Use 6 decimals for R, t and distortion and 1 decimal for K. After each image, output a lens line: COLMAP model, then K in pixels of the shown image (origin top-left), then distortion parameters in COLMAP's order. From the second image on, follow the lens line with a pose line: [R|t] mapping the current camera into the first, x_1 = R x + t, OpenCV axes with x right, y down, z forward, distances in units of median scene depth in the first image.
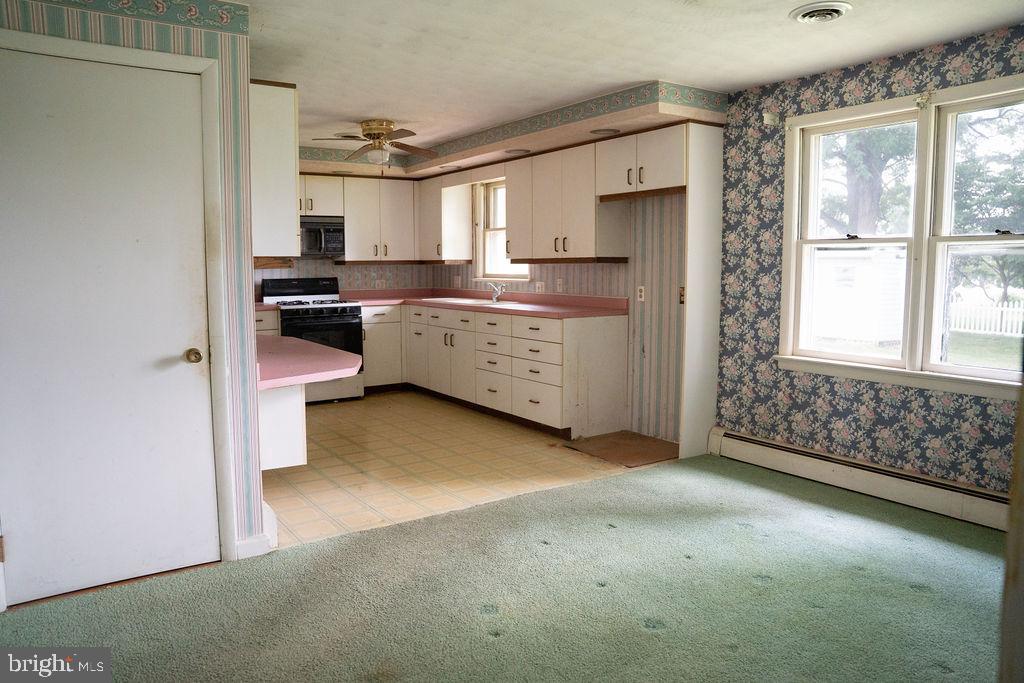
lens RADIAL K [[712.4, 0, 512.0], [0, 712.4, 341.5], [0, 0, 1]] dist [-0.083158, 0.004152]
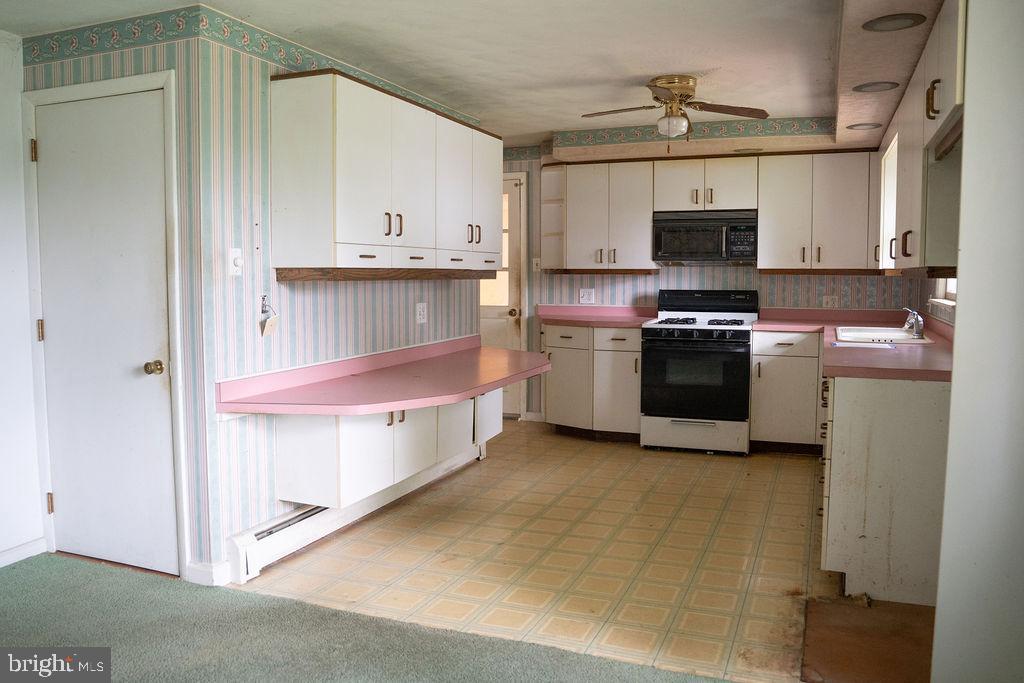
lens RADIAL K [[805.1, 0, 512.0], [0, 805.1, 341.5], [0, 0, 1]] dist [-0.093725, -0.001711]
pose [[0.559114, 0.076093, -0.825591, 0.408271], [-0.089584, 0.995494, 0.031084, -0.052073], [0.824237, 0.056580, 0.563412, 0.409760]]
